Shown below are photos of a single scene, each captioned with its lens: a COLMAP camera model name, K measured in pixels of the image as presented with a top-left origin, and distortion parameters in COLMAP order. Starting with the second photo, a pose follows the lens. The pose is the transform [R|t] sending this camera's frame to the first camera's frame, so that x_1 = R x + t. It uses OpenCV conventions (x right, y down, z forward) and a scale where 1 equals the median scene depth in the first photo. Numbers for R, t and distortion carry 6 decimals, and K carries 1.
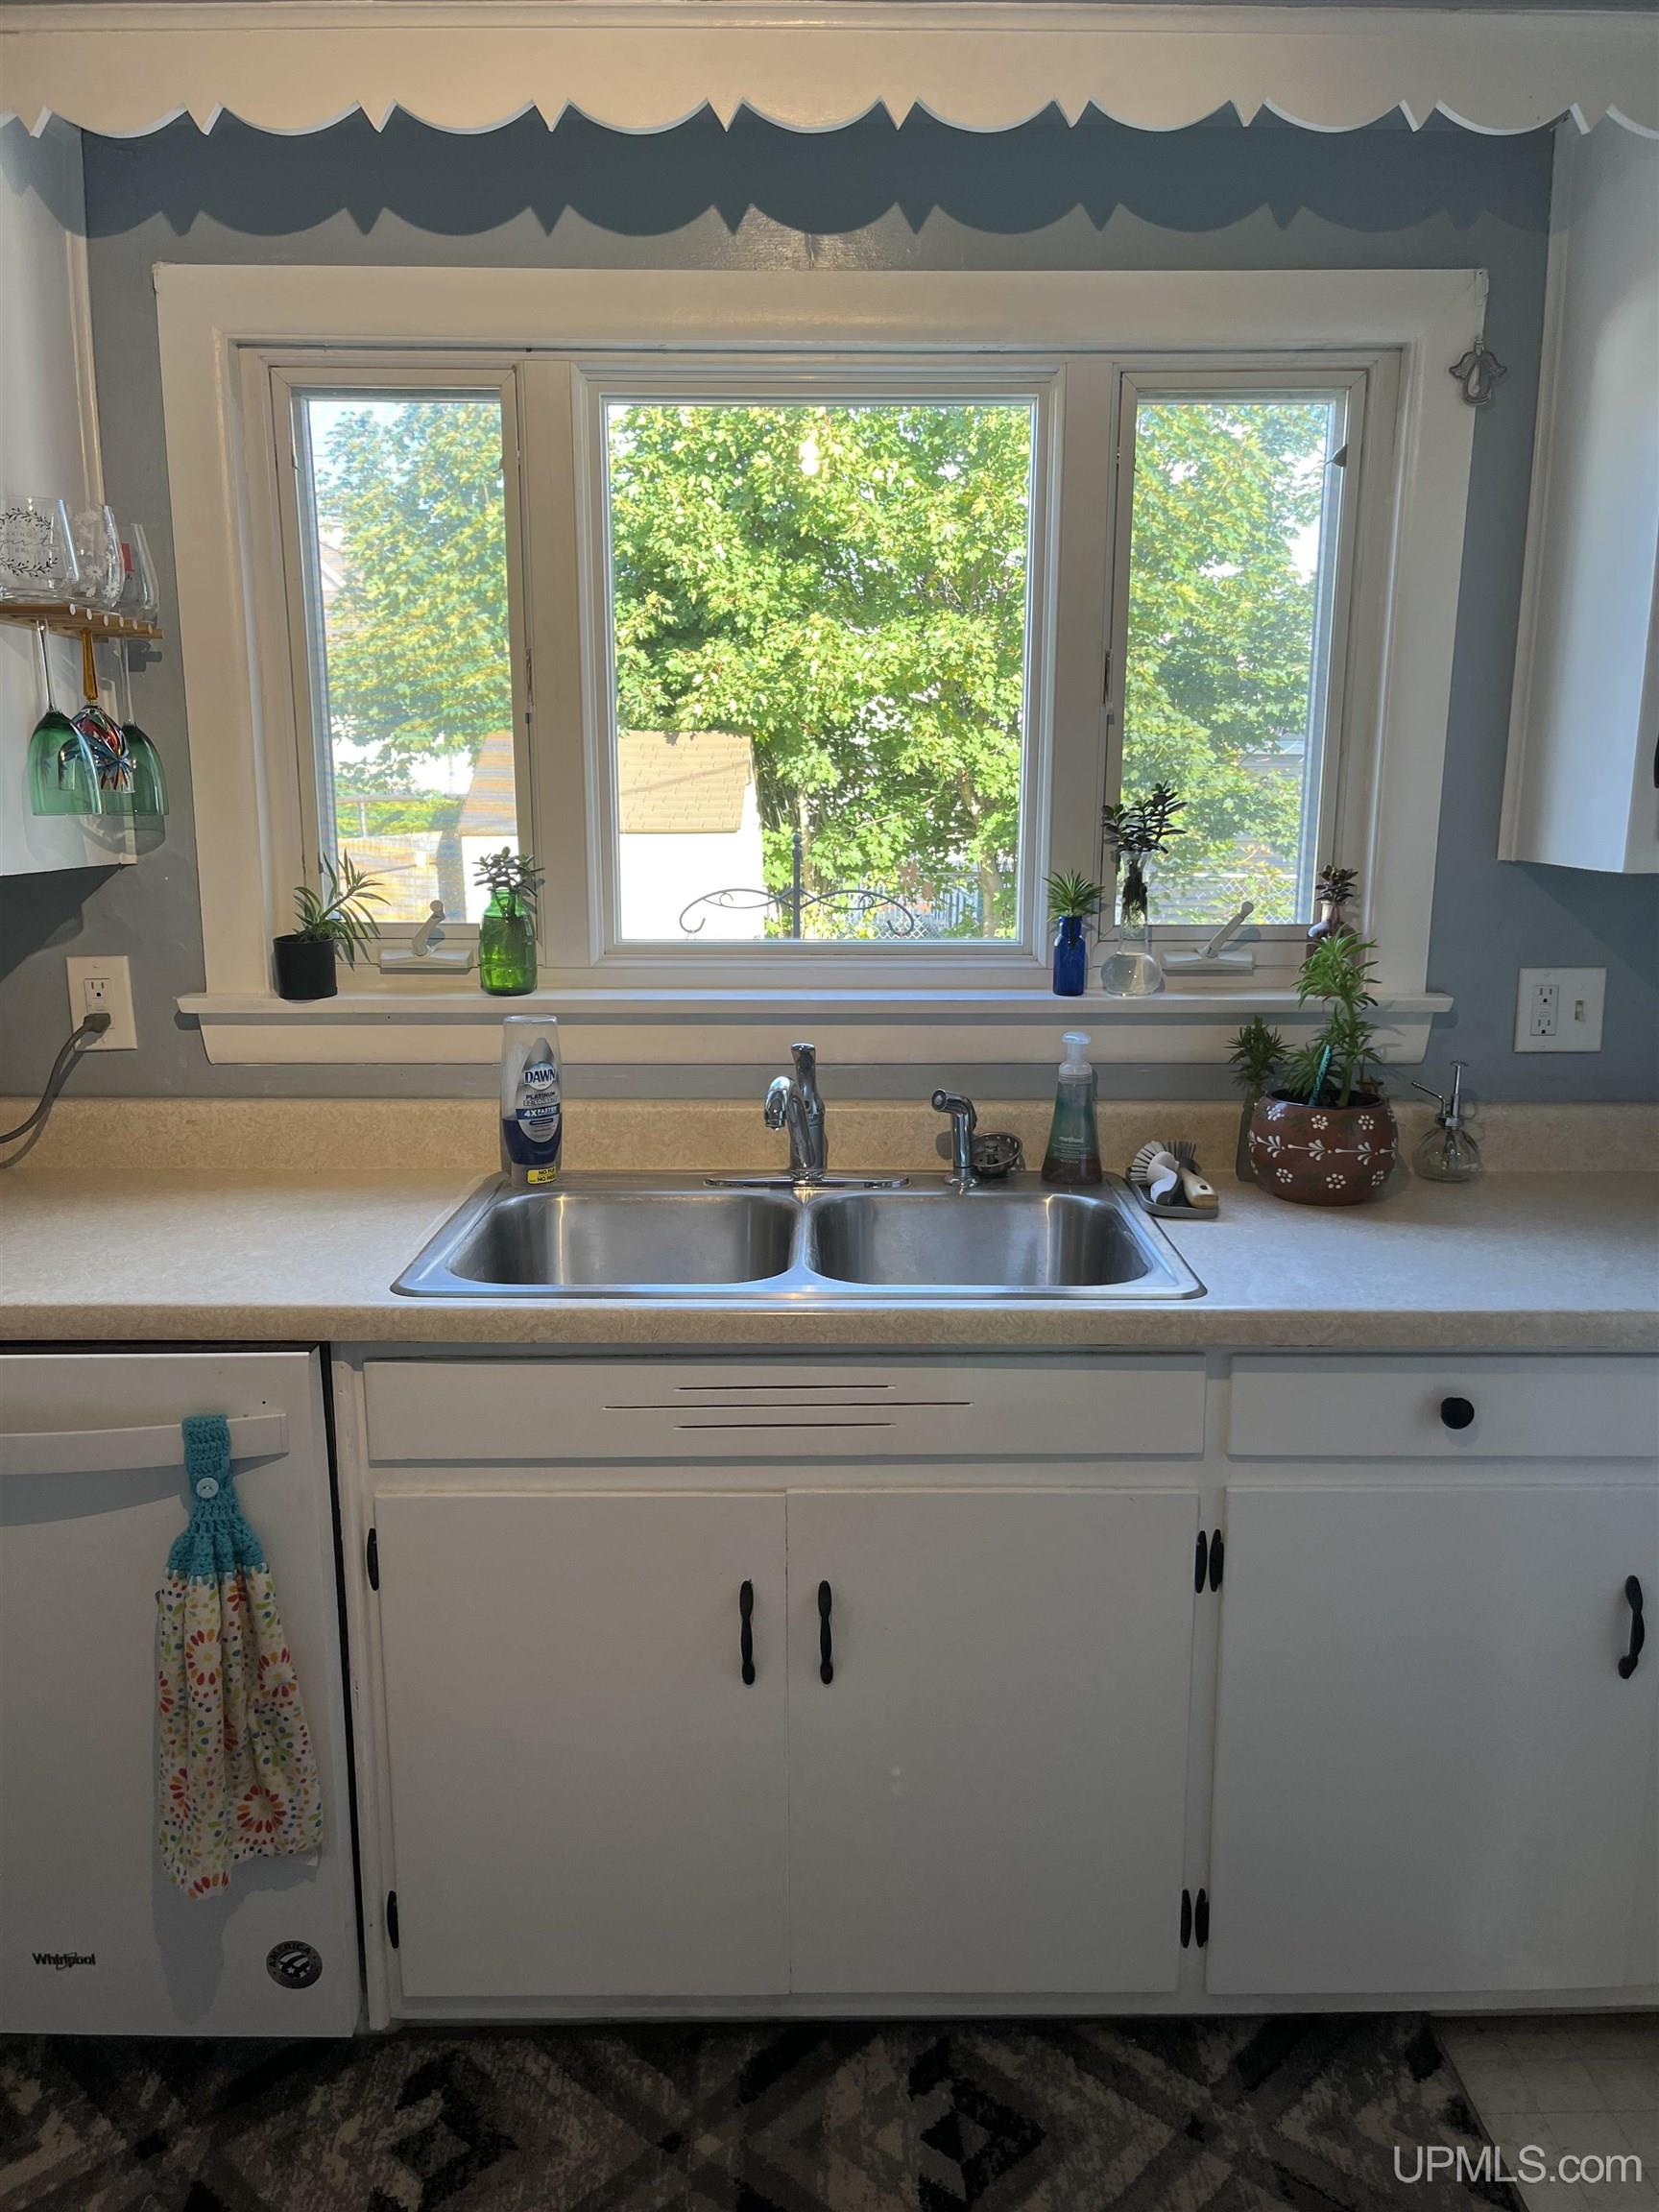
lens RADIAL K [[1654.5, 0, 829.5], [0, 1654.5, 1106.0], [0, 0, 1]] dist [0.084618, -0.120726]
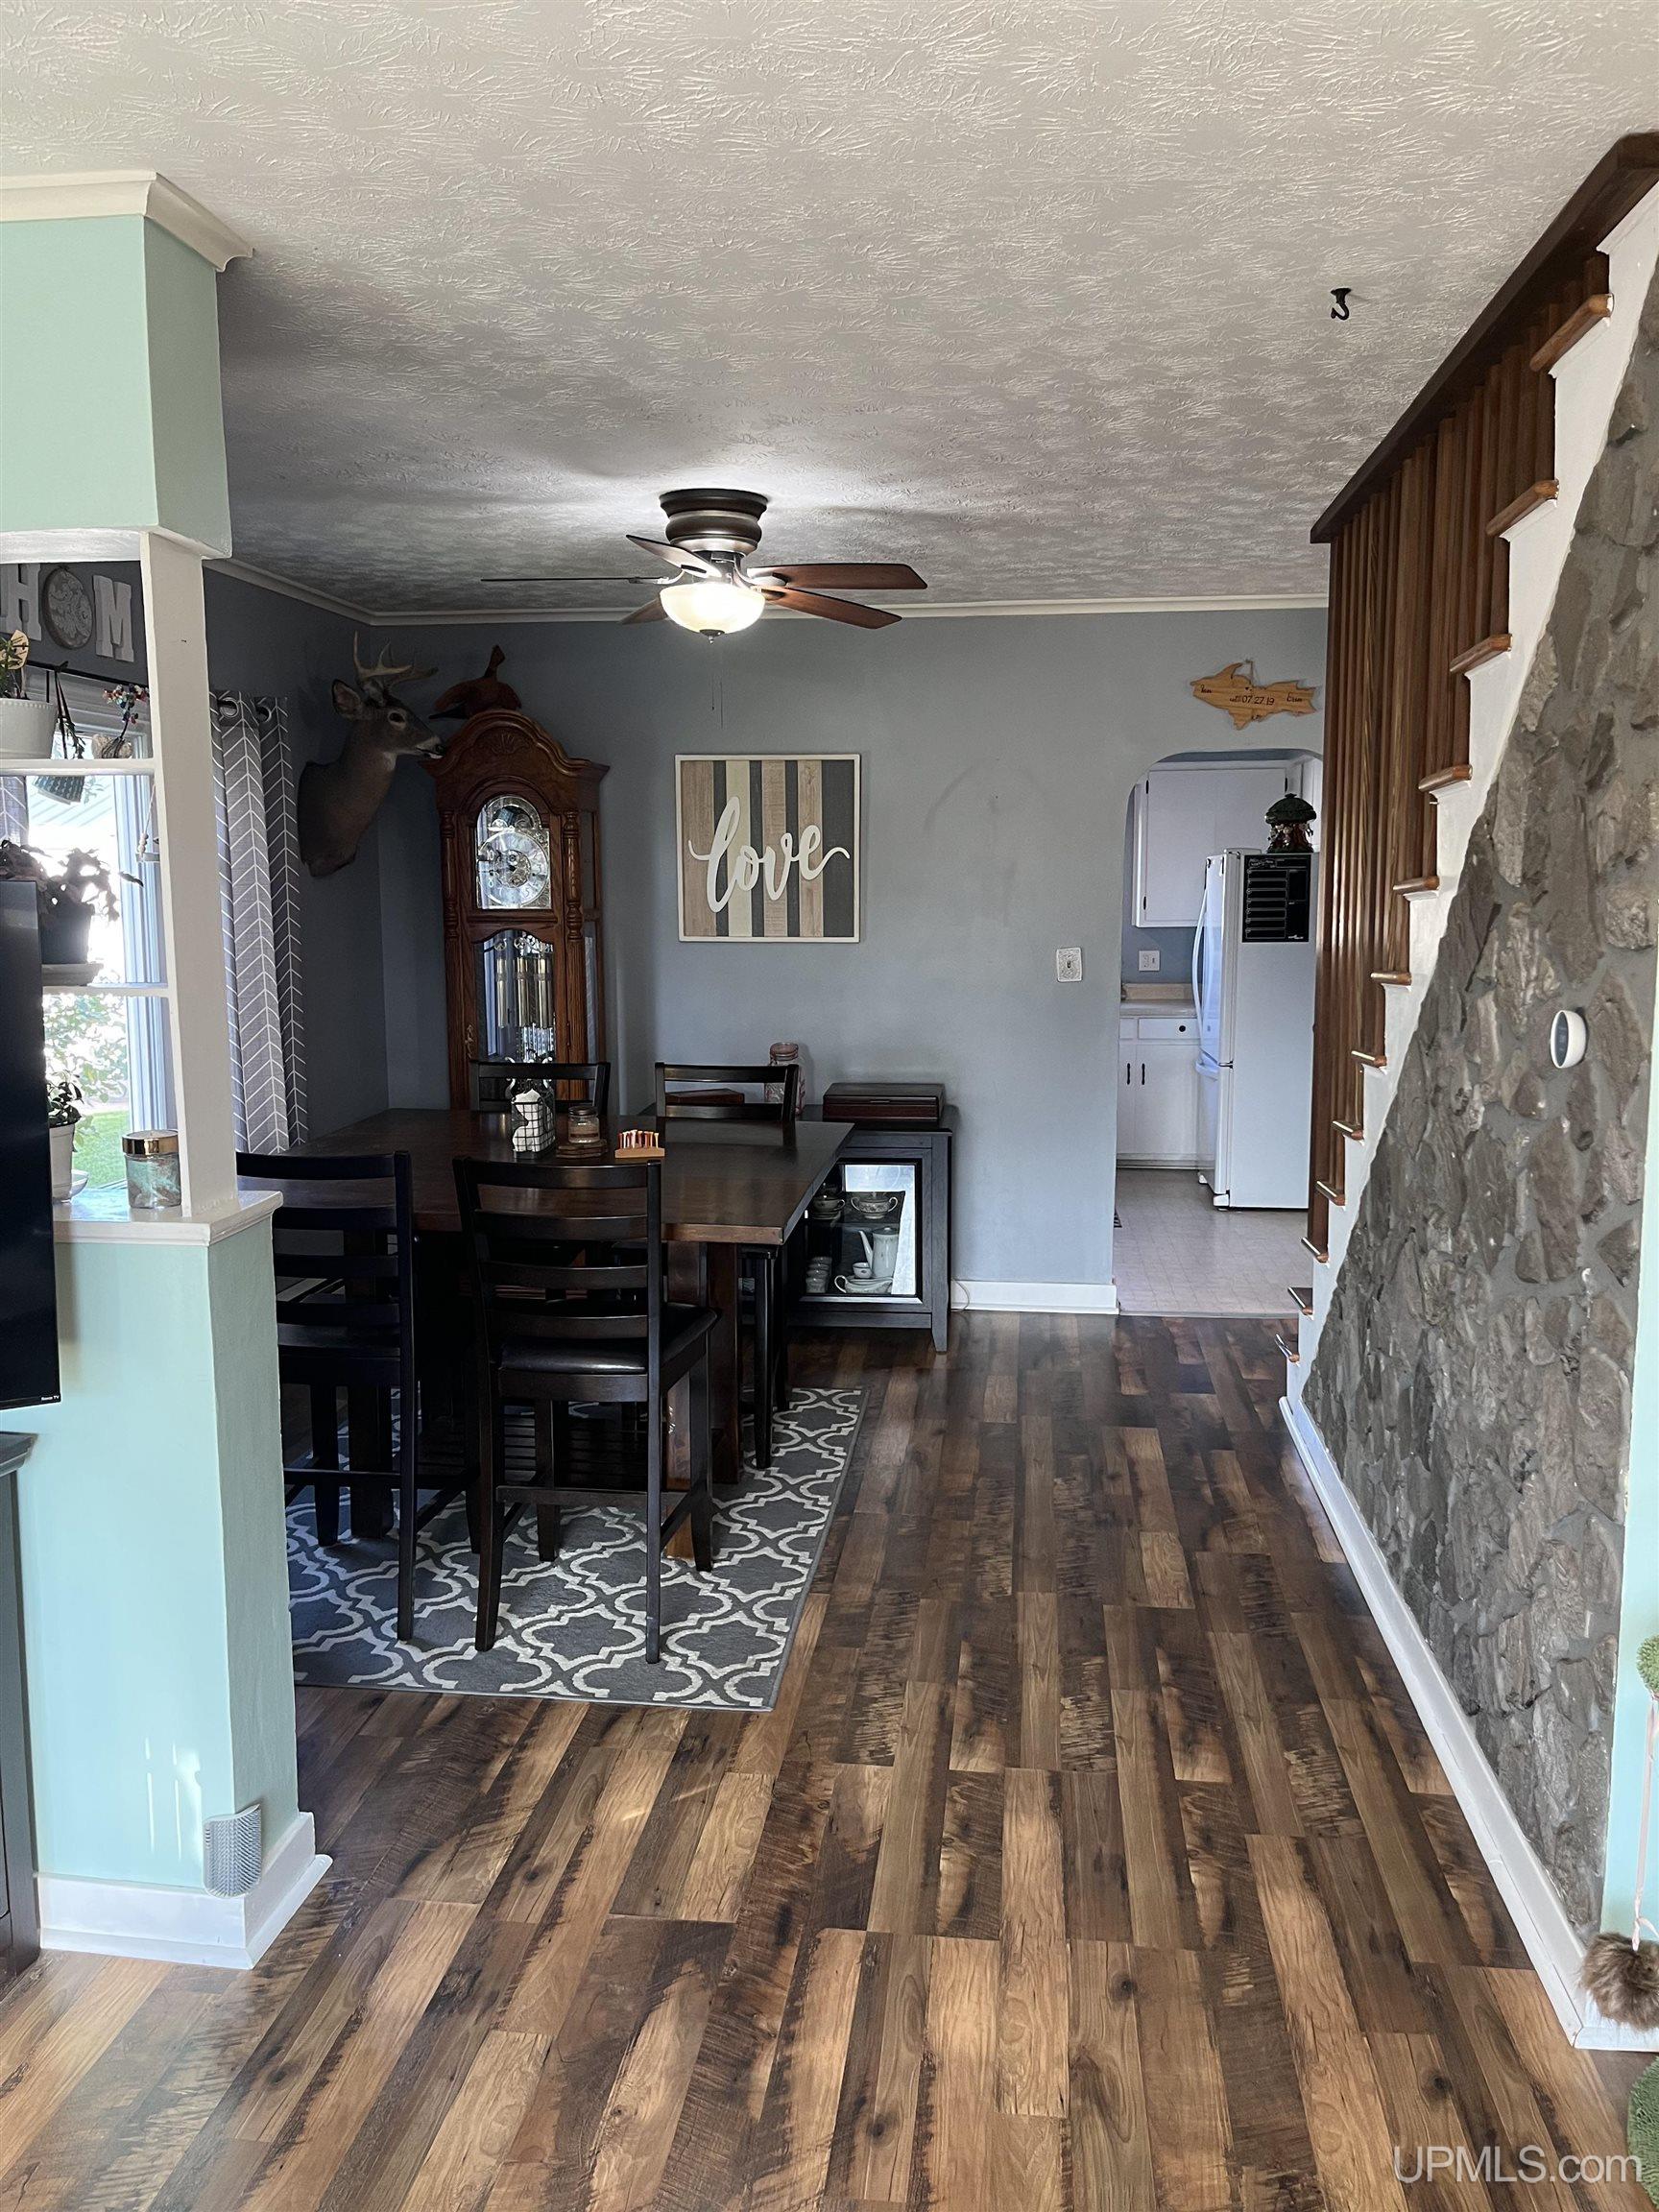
lens RADIAL K [[1683.7, 0, 824.6], [0, 1683.7, 1111.6], [0, 0, 1]] dist [-0.005330, -0.008470]
pose [[0.989746, 0.008870, -0.142562, 0.240238], [-0.016242, 0.998585, -0.050629, 0.585402], [0.141912, 0.052426, 0.988490, -3.515317]]
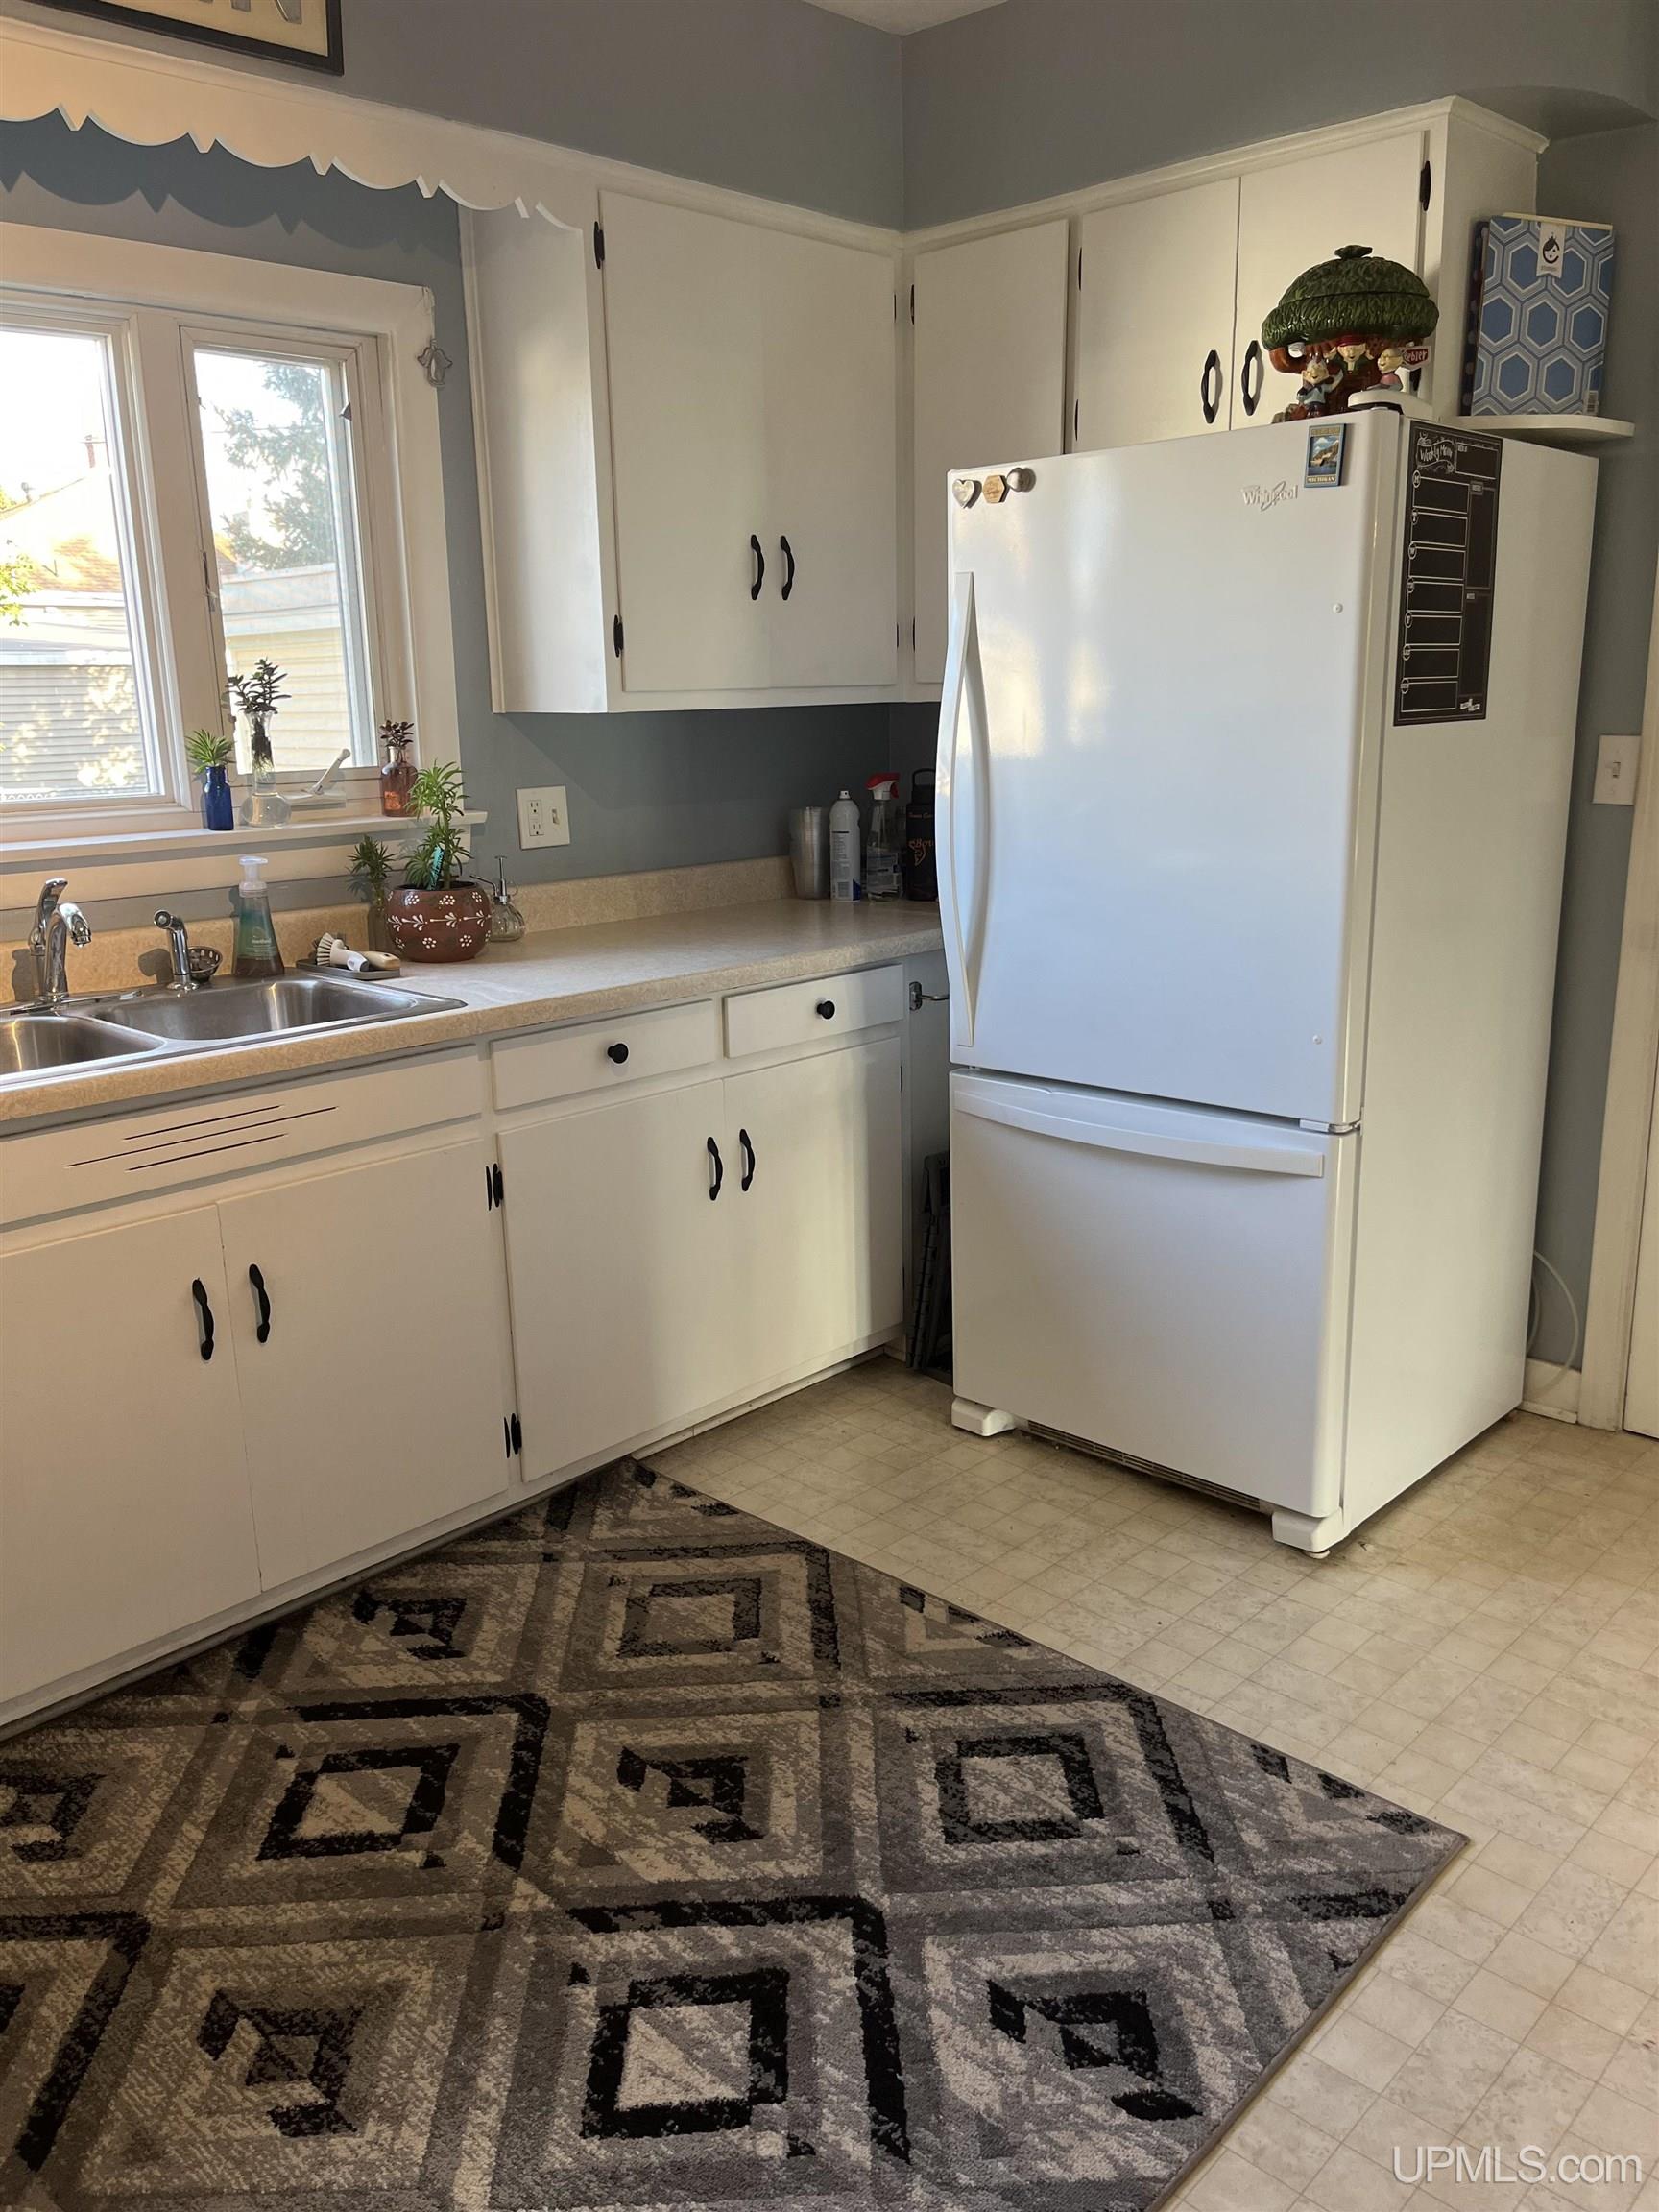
lens RADIAL K [[1683.7, 0, 824.6], [0, 1683.7, 1111.6], [0, 0, 1]] dist [-0.005330, -0.008470]
pose [[0.700929, -0.188669, 0.687824, -0.469397], [0.154306, 0.981652, 0.112019, 0.071170], [-0.696339, 0.027618, 0.717182, -0.217685]]
